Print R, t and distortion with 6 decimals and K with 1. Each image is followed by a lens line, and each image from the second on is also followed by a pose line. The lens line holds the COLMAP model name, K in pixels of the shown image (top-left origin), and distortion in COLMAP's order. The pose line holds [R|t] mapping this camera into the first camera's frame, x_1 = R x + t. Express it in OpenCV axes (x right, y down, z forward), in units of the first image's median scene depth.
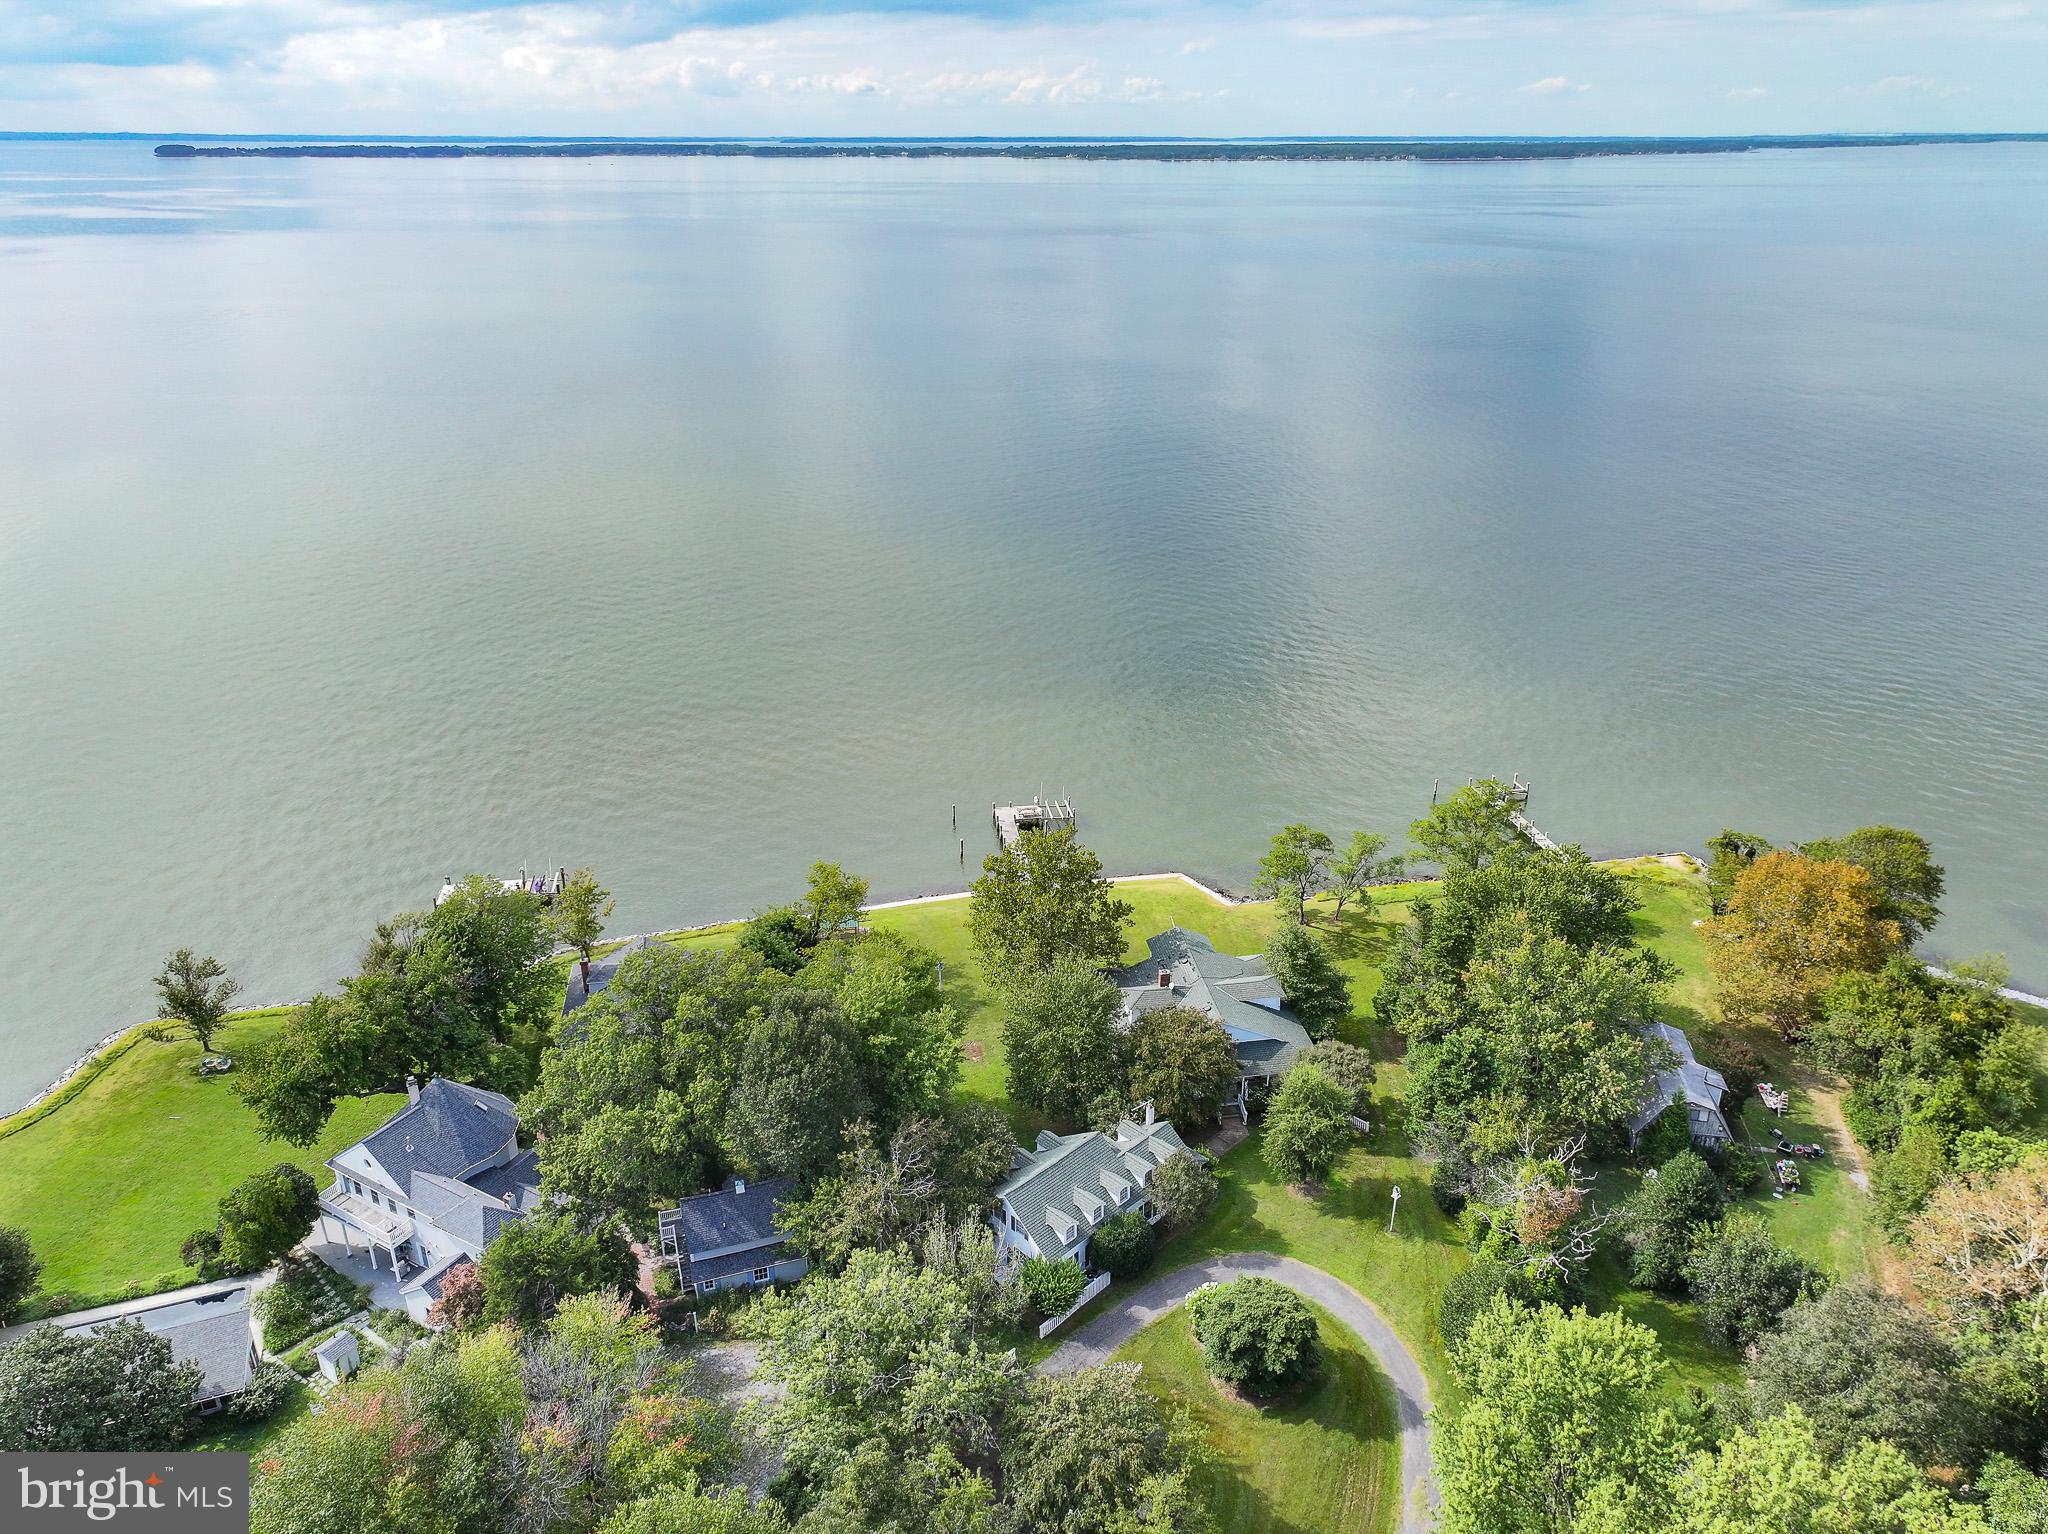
lens RADIAL K [[1409.8, 0, 1024.0], [0, 1409.8, 767.0], [0, 0, 1]] dist [-0.007044, 0.034123]
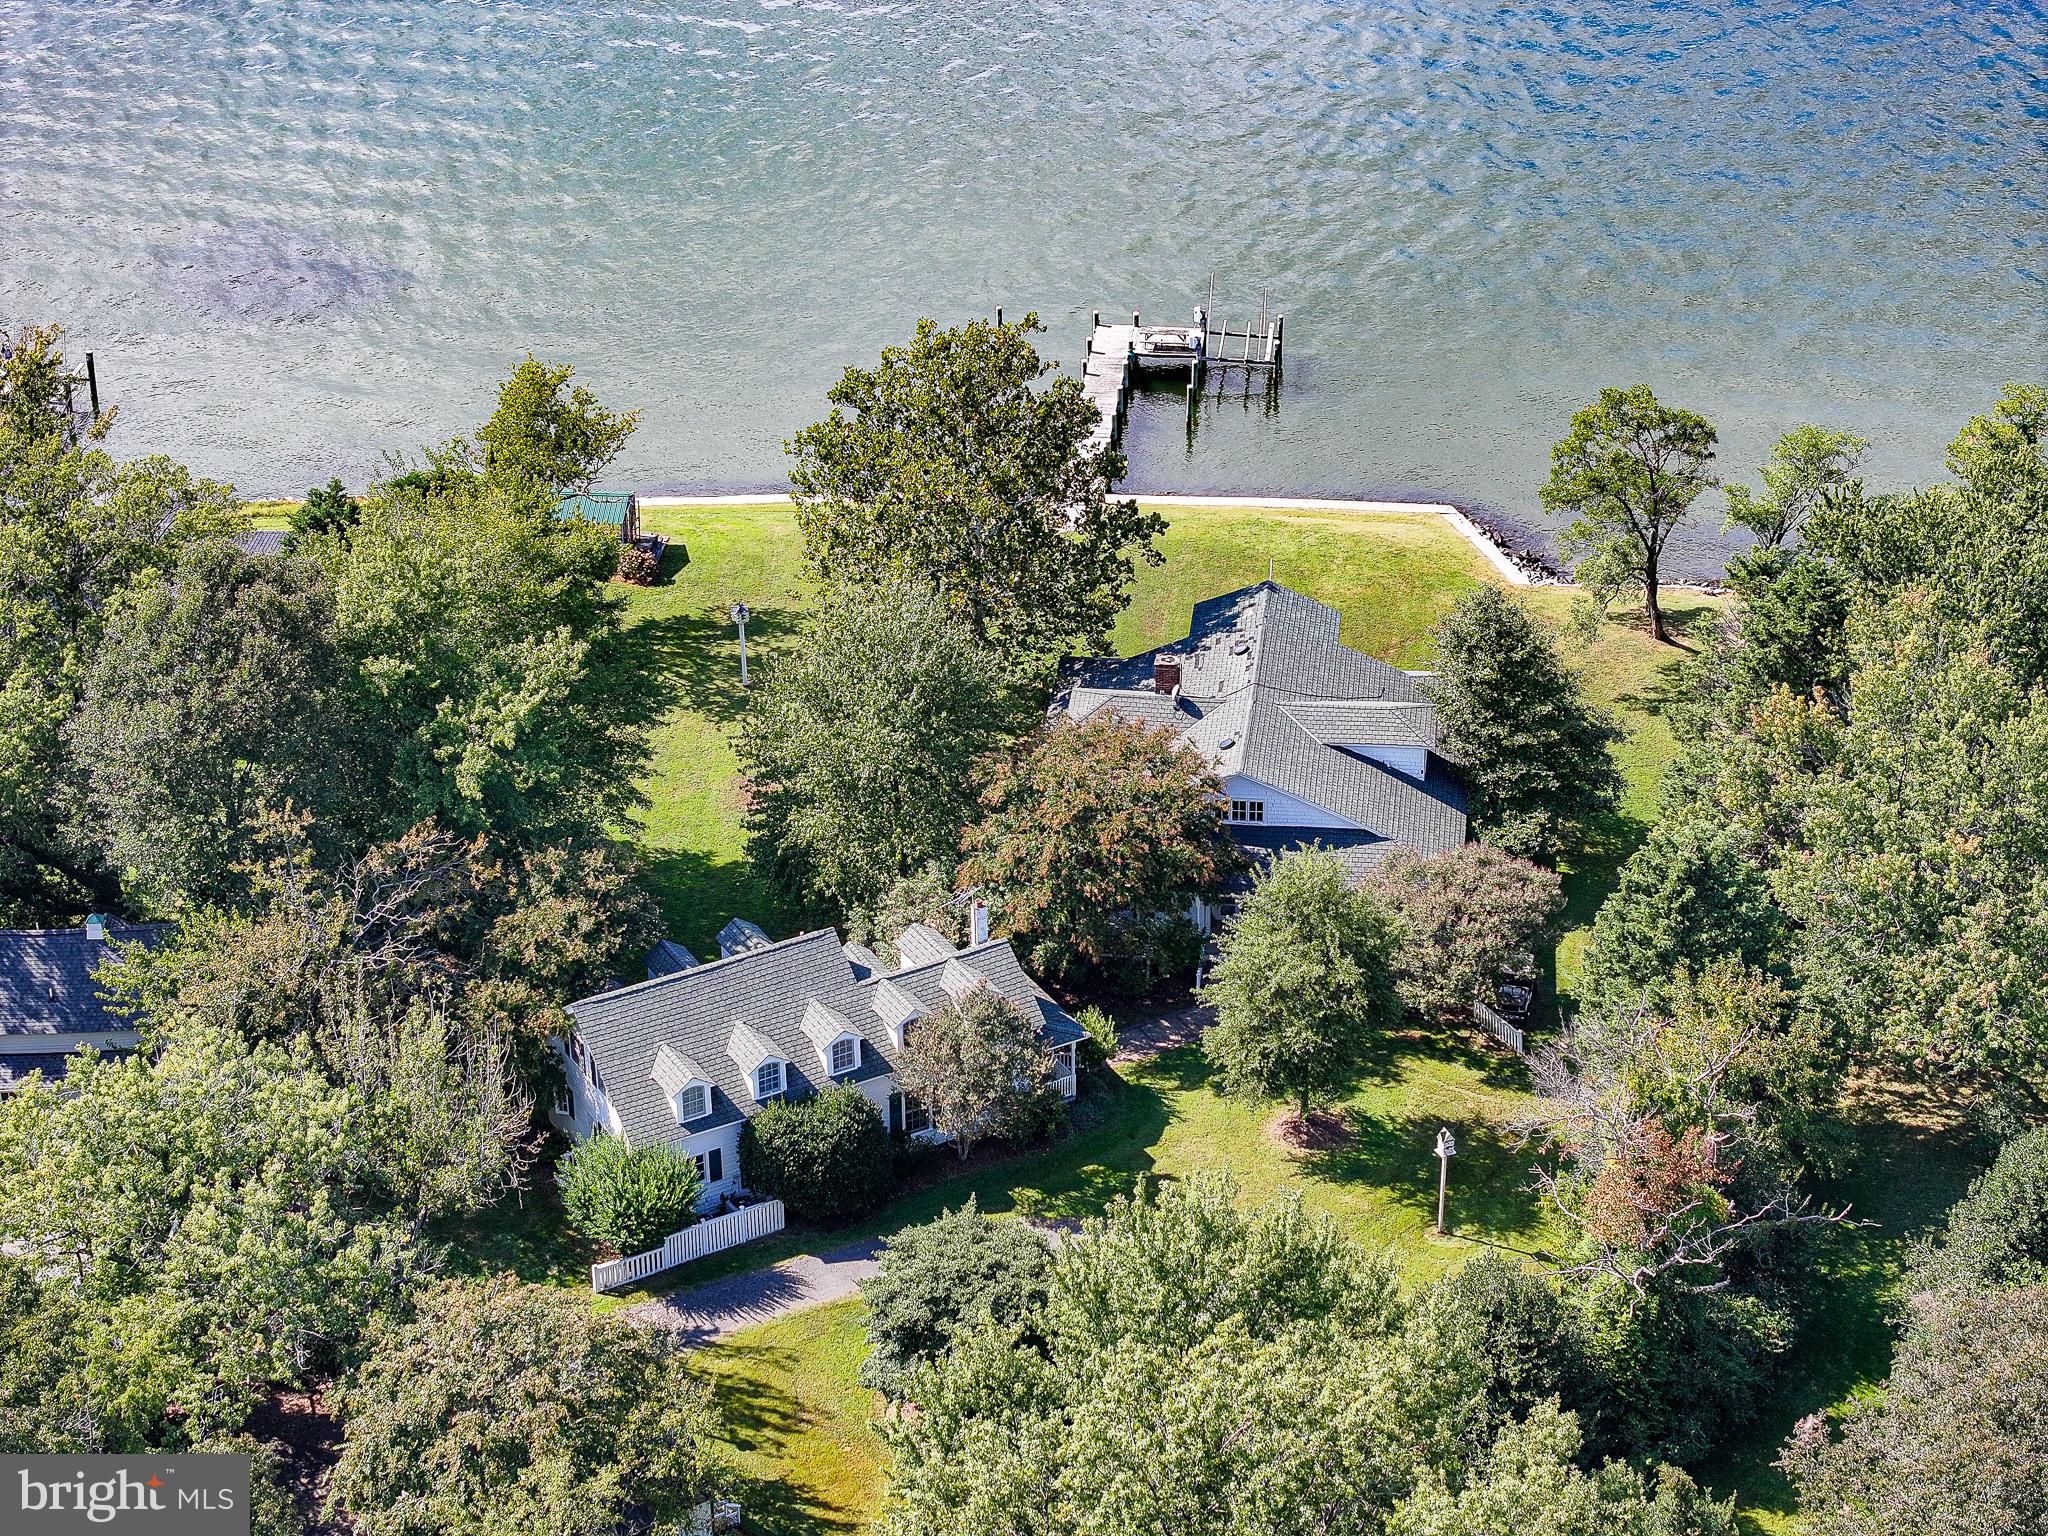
lens RADIAL K [[3887.5, 0, 1024.0], [0, 3887.5, 768.0], [0, 0, 1]] dist [-0.333965, 2.456053]
pose [[0.966841, 0.118109, -0.226426, 0.397660], [-0.095801, 0.989618, 0.107137, 0.063607], [0.236729, -0.081892, 0.968118, -0.219161]]
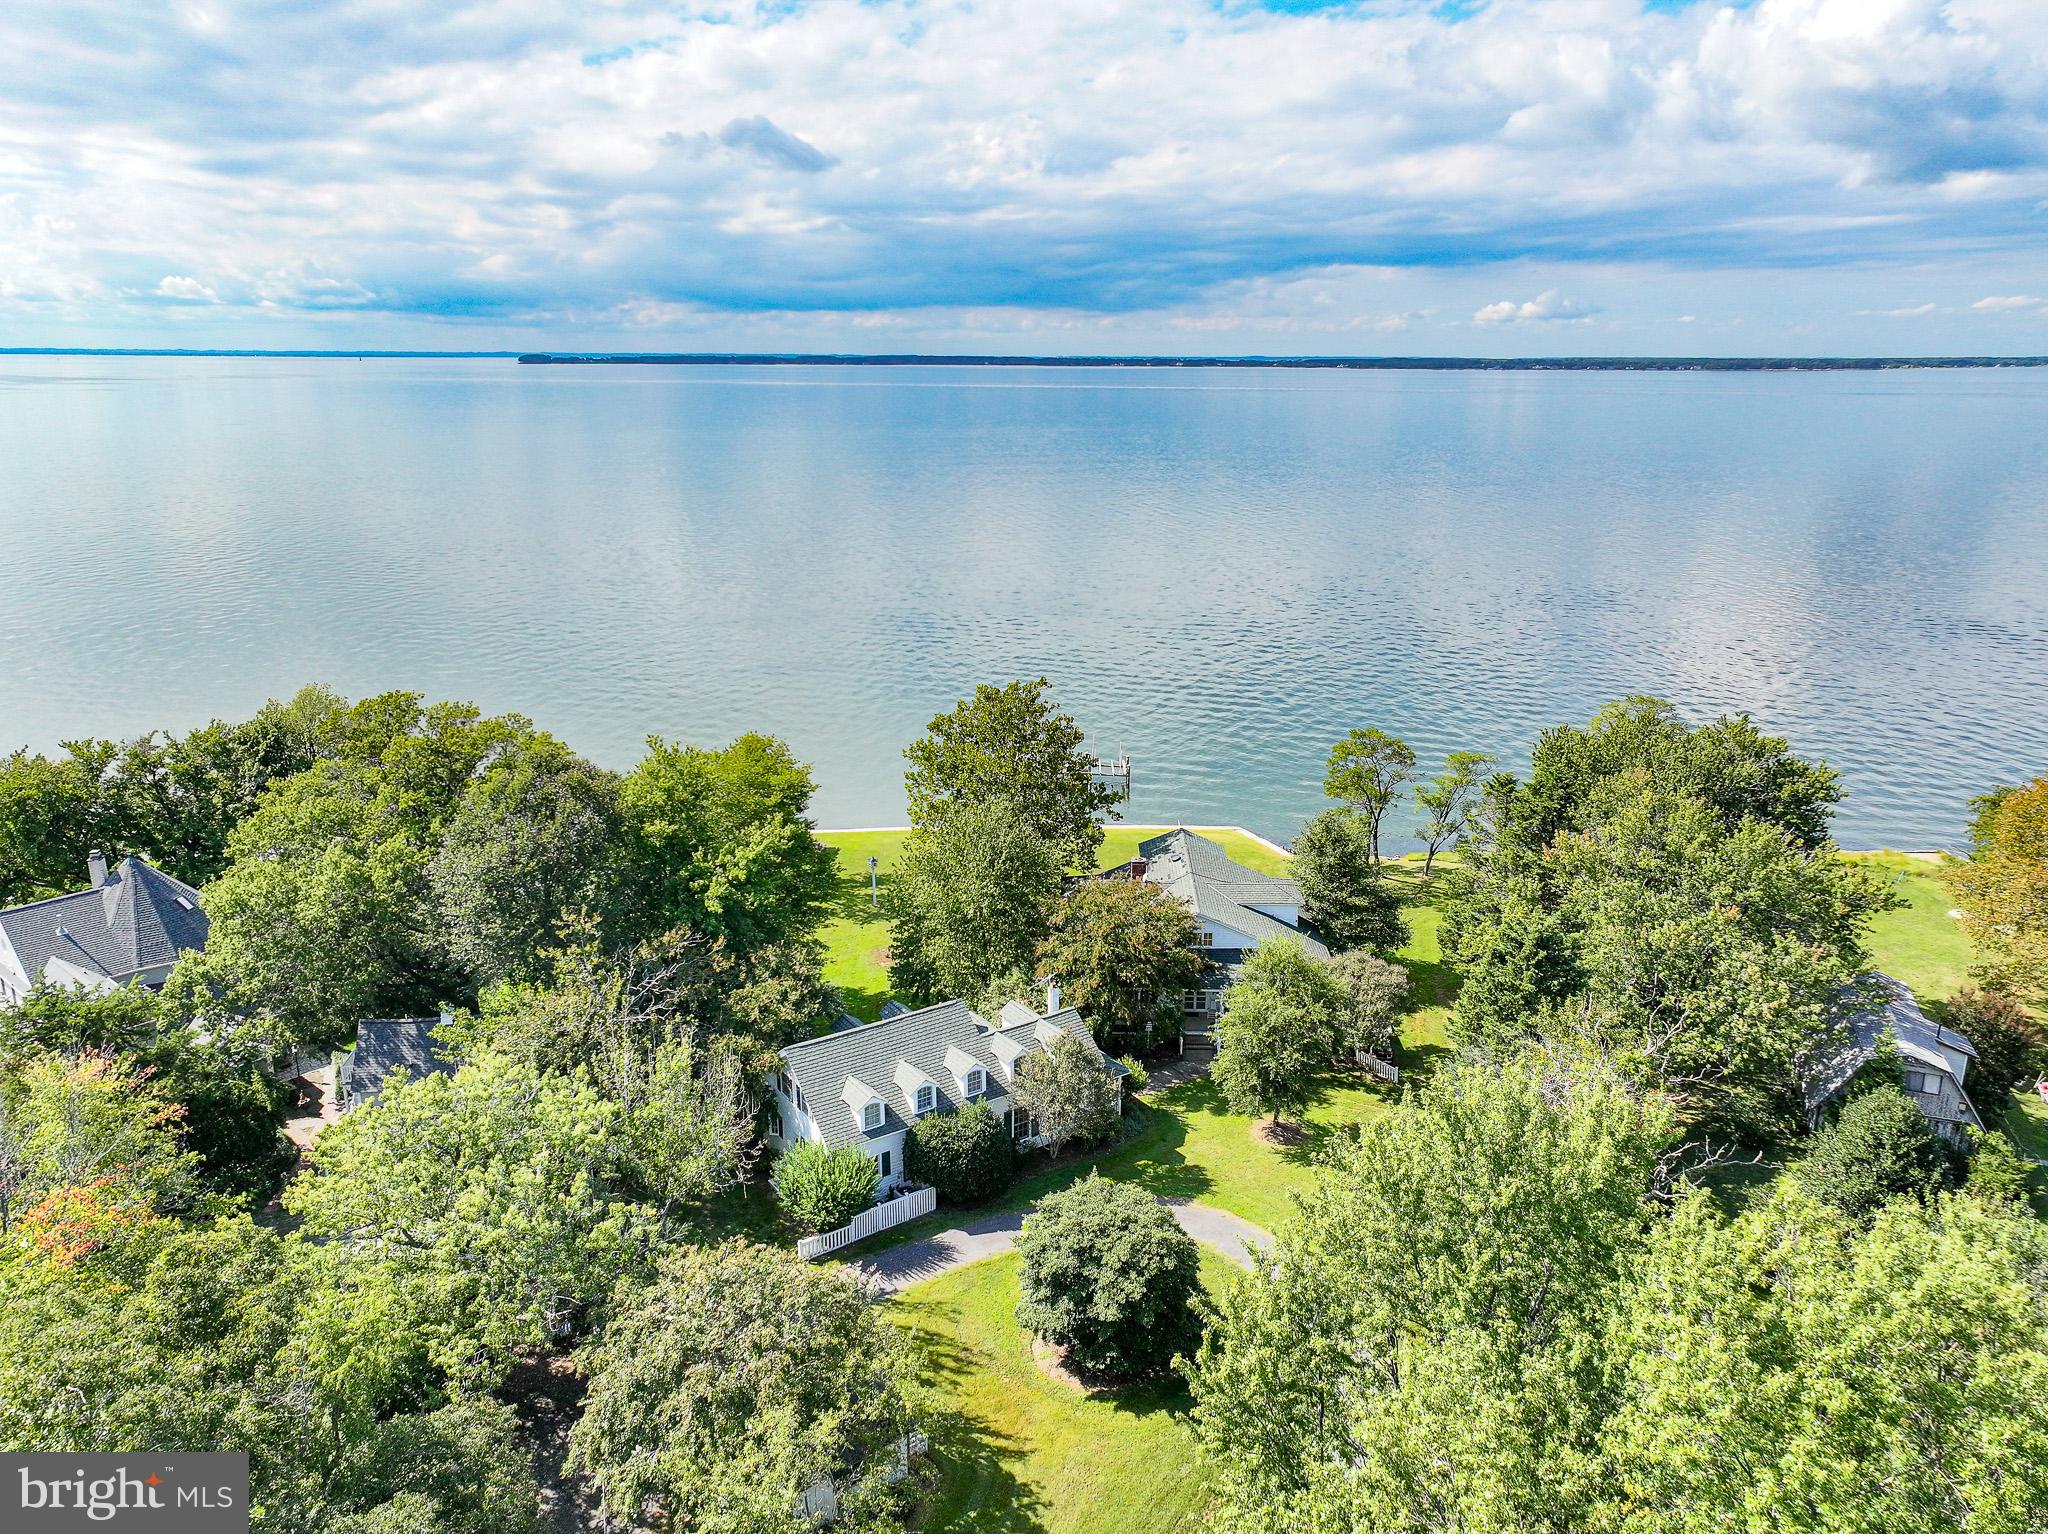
lens RADIAL K [[1409.8, 0, 1024.0], [0, 1409.8, 767.0], [0, 0, 1]] dist [-0.007044, 0.034123]
pose [[0.983404, 0.054507, -0.173051, 0.196510], [-0.076316, 0.989594, -0.121984, 0.228365], [0.164601, 0.133166, 0.977330, 0.316109]]
